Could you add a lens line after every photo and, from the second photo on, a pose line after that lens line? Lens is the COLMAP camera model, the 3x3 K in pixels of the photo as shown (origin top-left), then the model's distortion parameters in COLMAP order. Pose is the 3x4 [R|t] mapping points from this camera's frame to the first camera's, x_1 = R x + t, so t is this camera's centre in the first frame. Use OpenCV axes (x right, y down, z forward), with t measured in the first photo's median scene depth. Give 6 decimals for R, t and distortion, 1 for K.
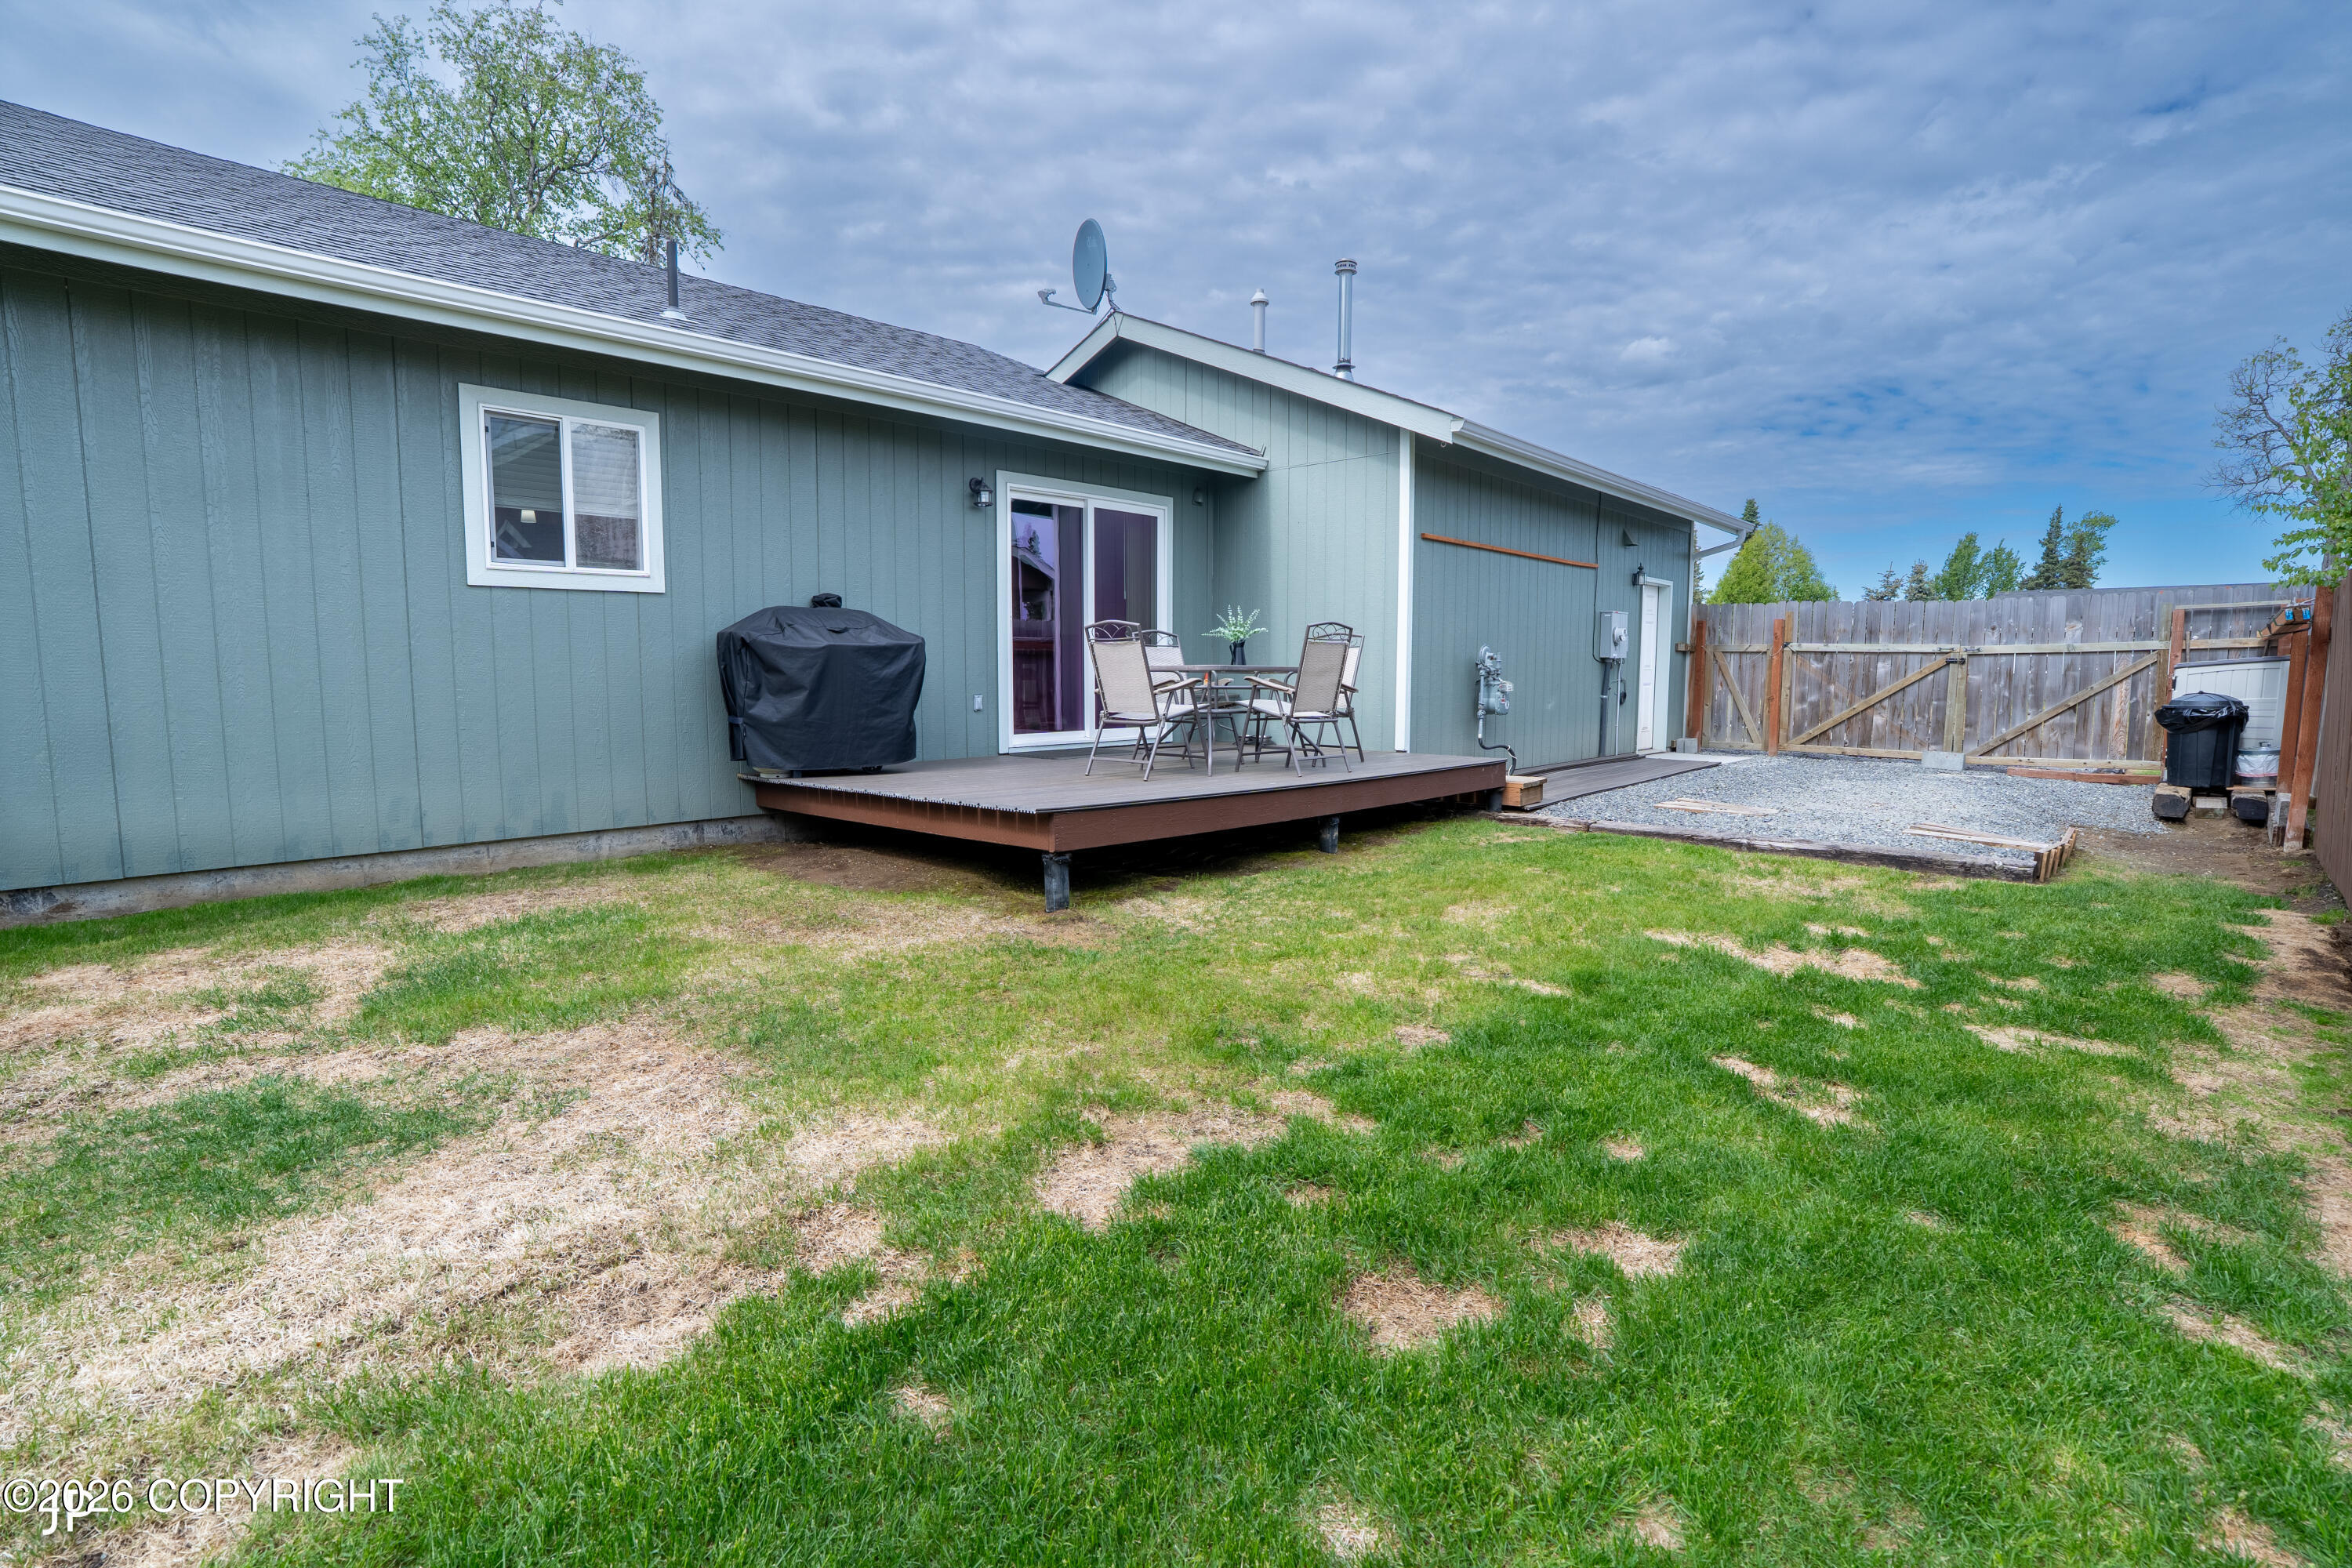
lens RADIAL K [[1121.6, 0, 1179.9], [0, 1121.6, 793.8], [0, 0, 1]] dist [-0.069318, 0.028214]
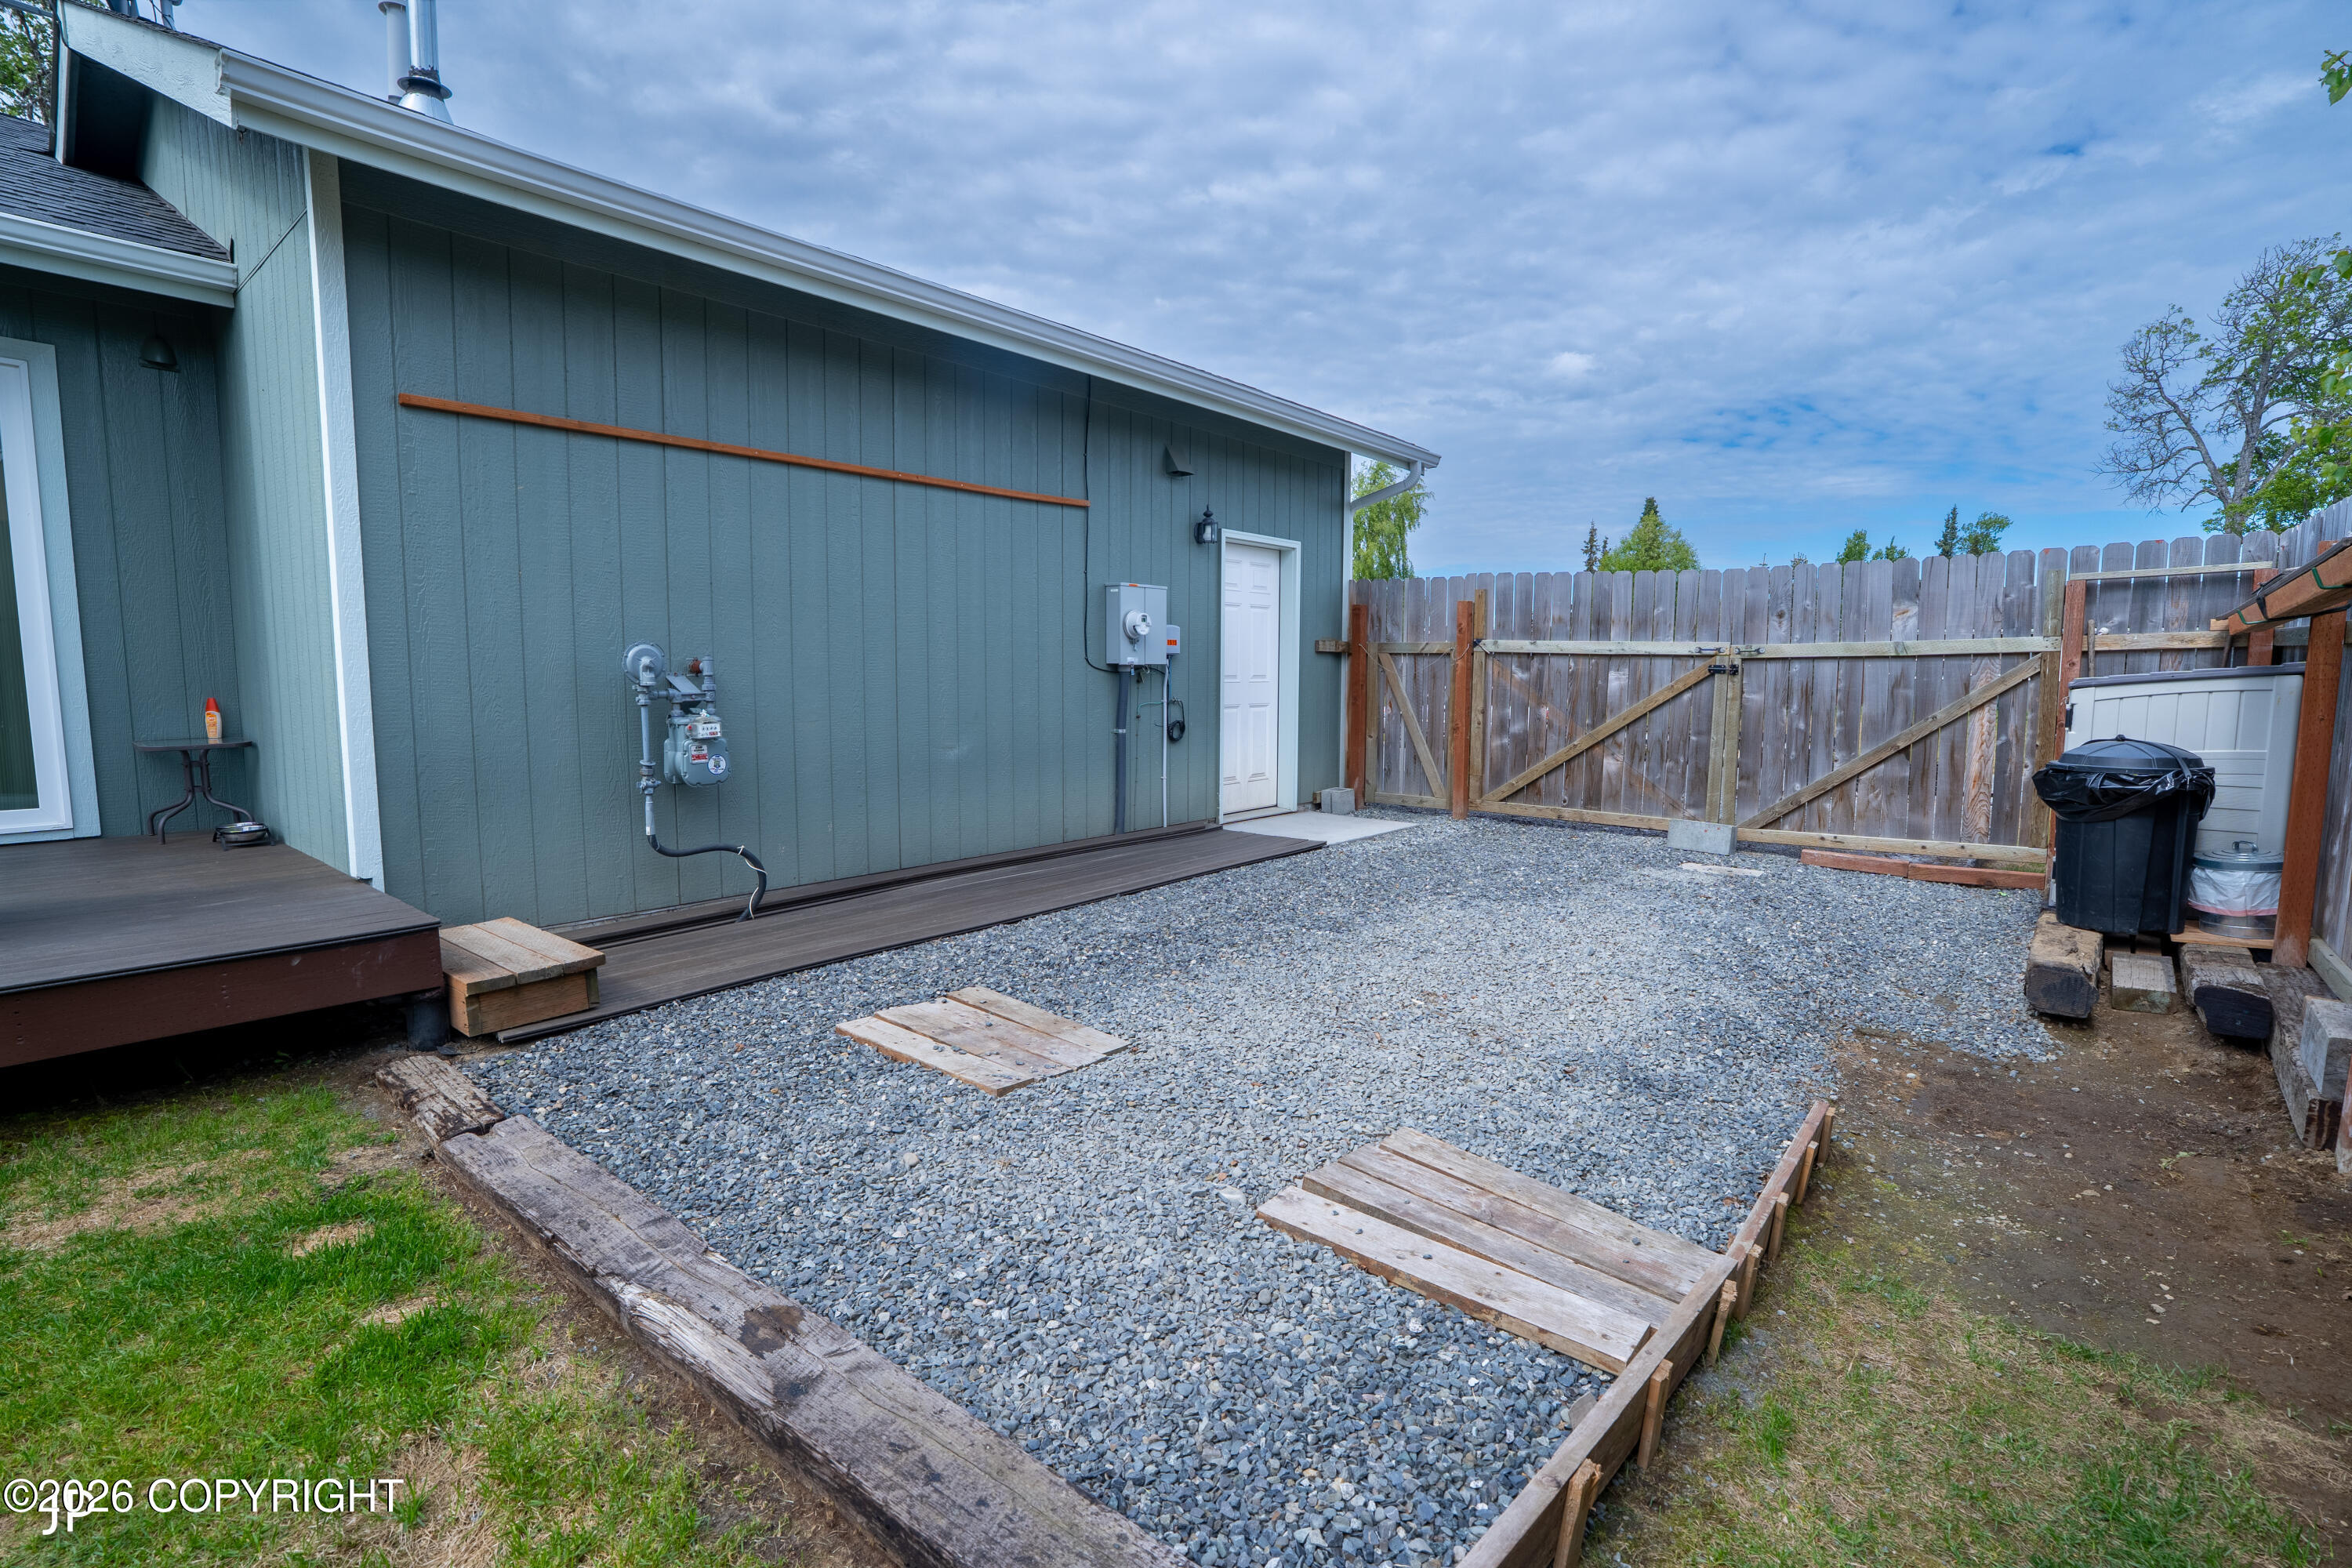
lens RADIAL K [[1121.6, 0, 1179.9], [0, 1121.6, 793.8], [0, 0, 1]] dist [-0.069318, 0.028214]
pose [[0.998255, -0.002048, 0.059019, 0.415809], [0.002179, 0.999995, -0.002151, -0.058095], [-0.059015, 0.002276, 0.998255, 0.452142]]
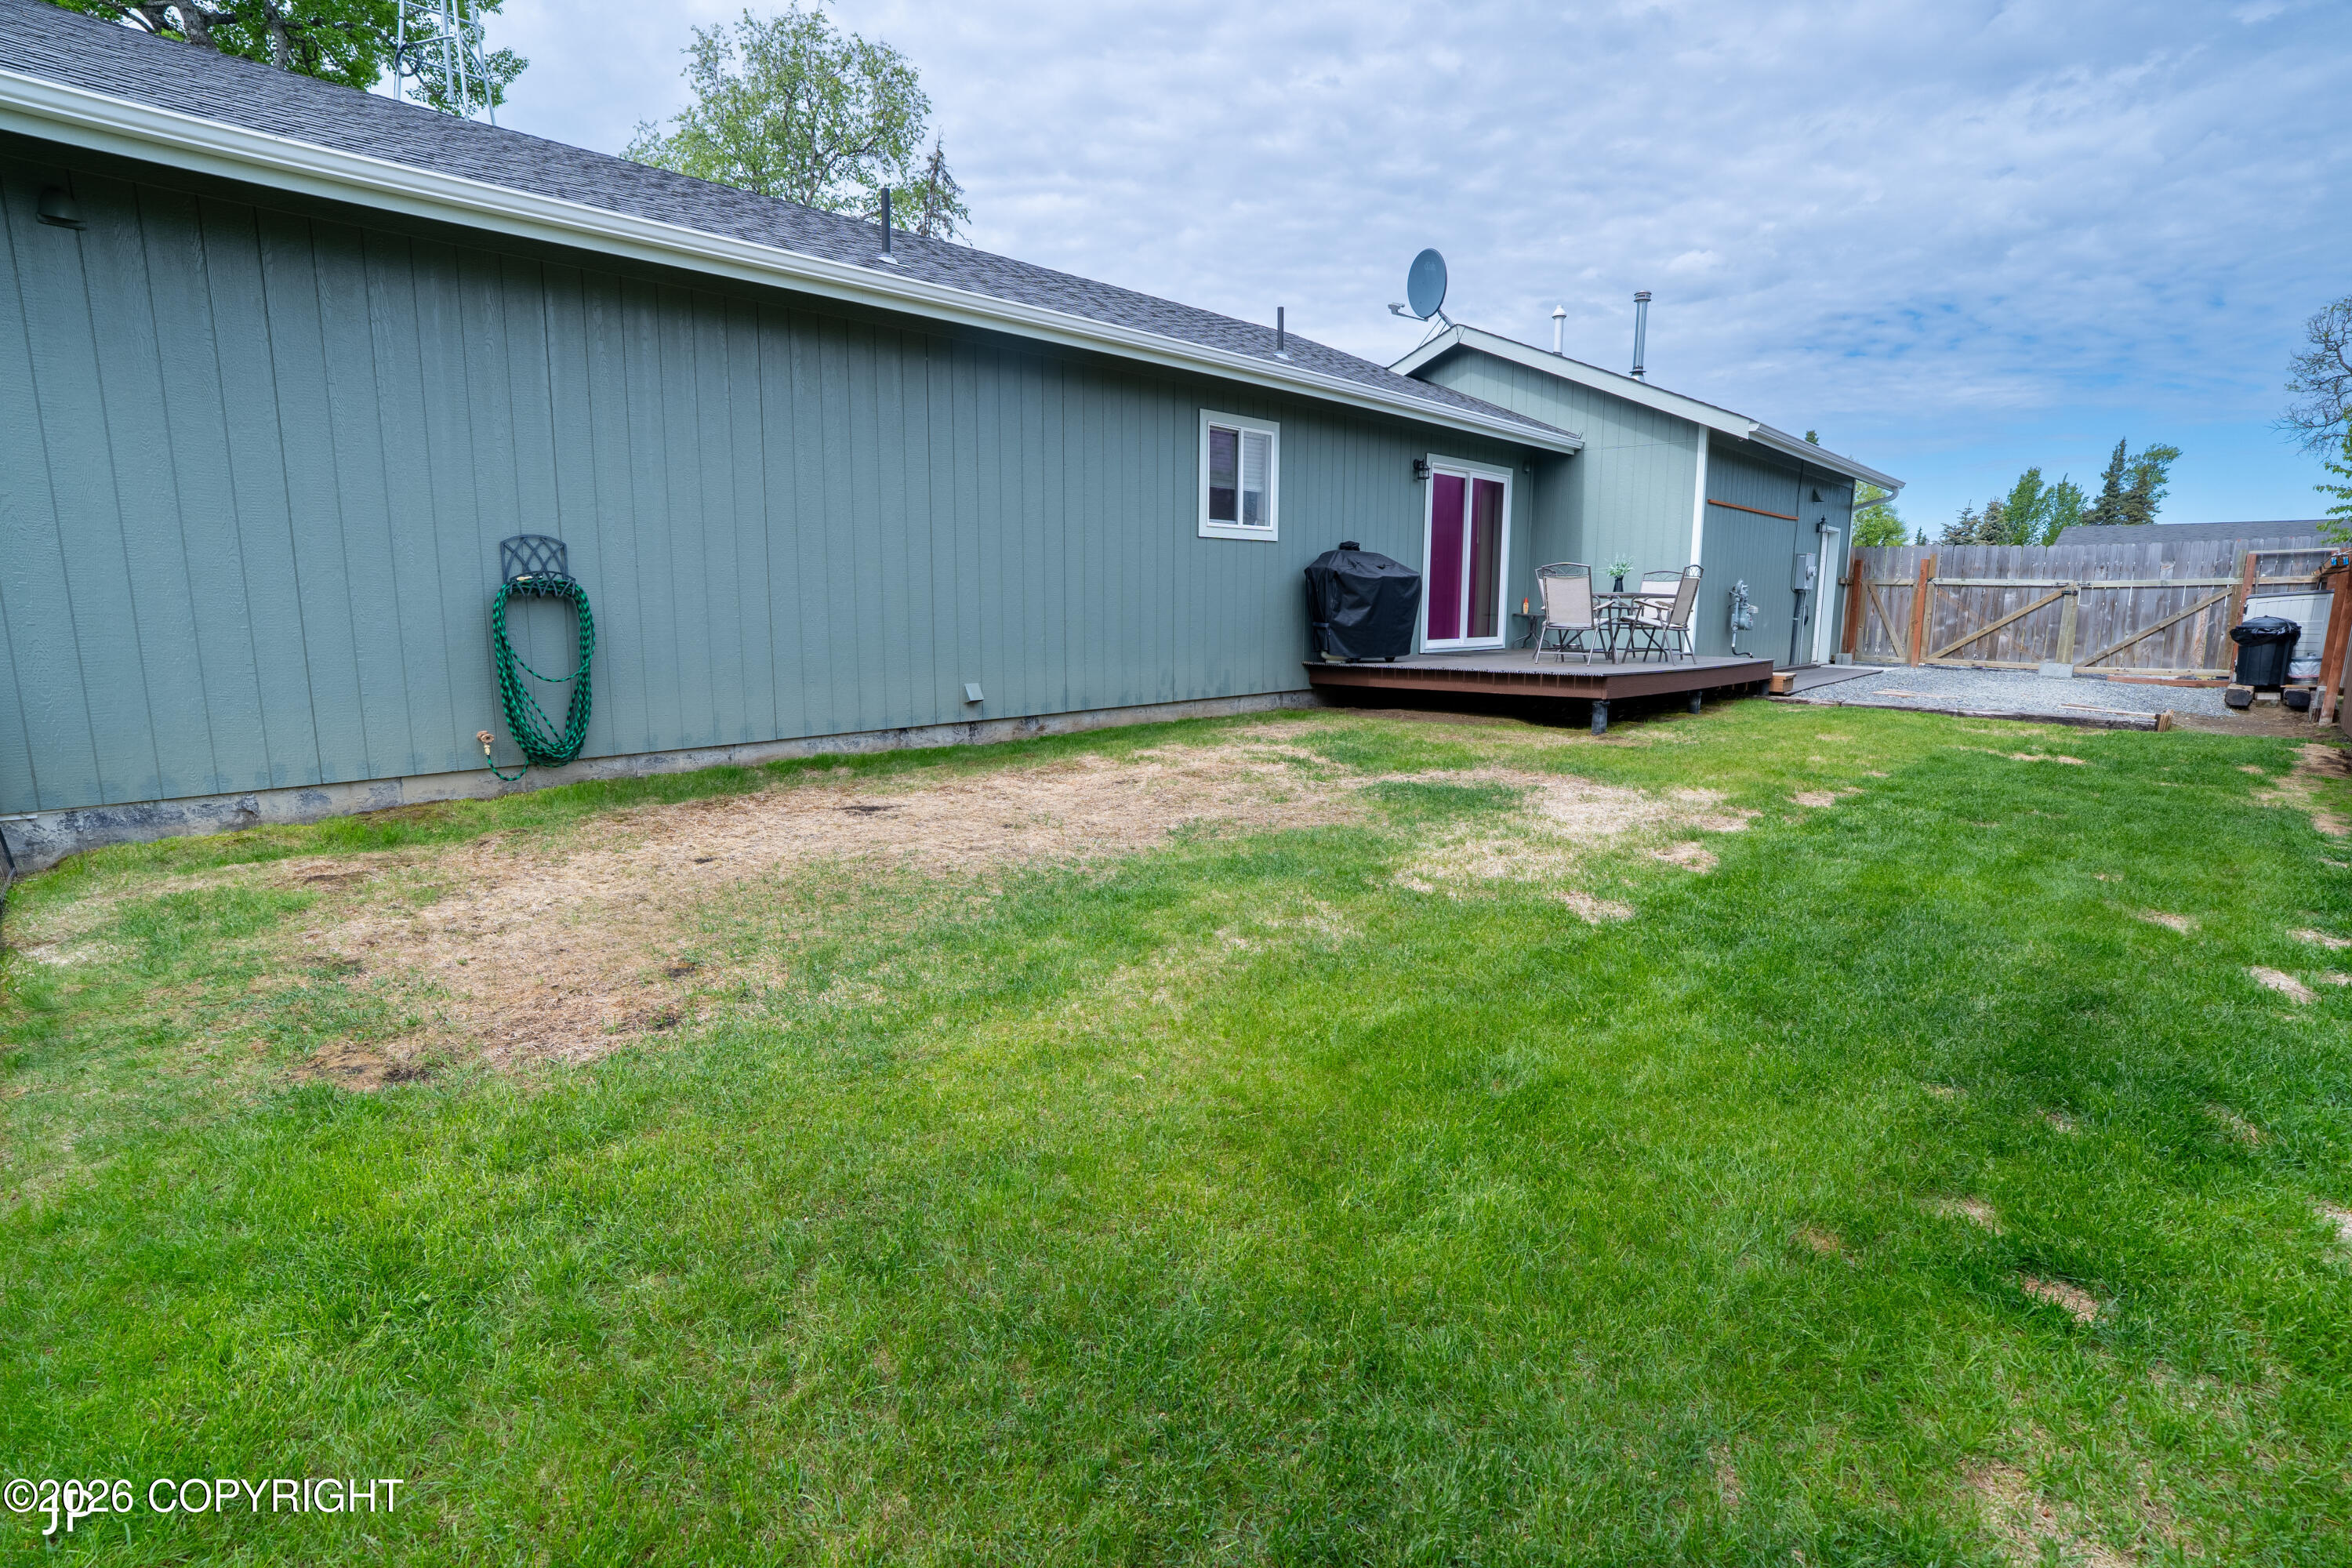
lens RADIAL K [[1121.6, 0, 1179.9], [0, 1121.6, 793.8], [0, 0, 1]] dist [-0.069318, 0.028214]
pose [[0.999746, 0.005751, -0.021775, -0.346276], [-0.004368, 0.998003, 0.063019, 0.043710], [0.022094, -0.062908, 0.997775, -0.352298]]
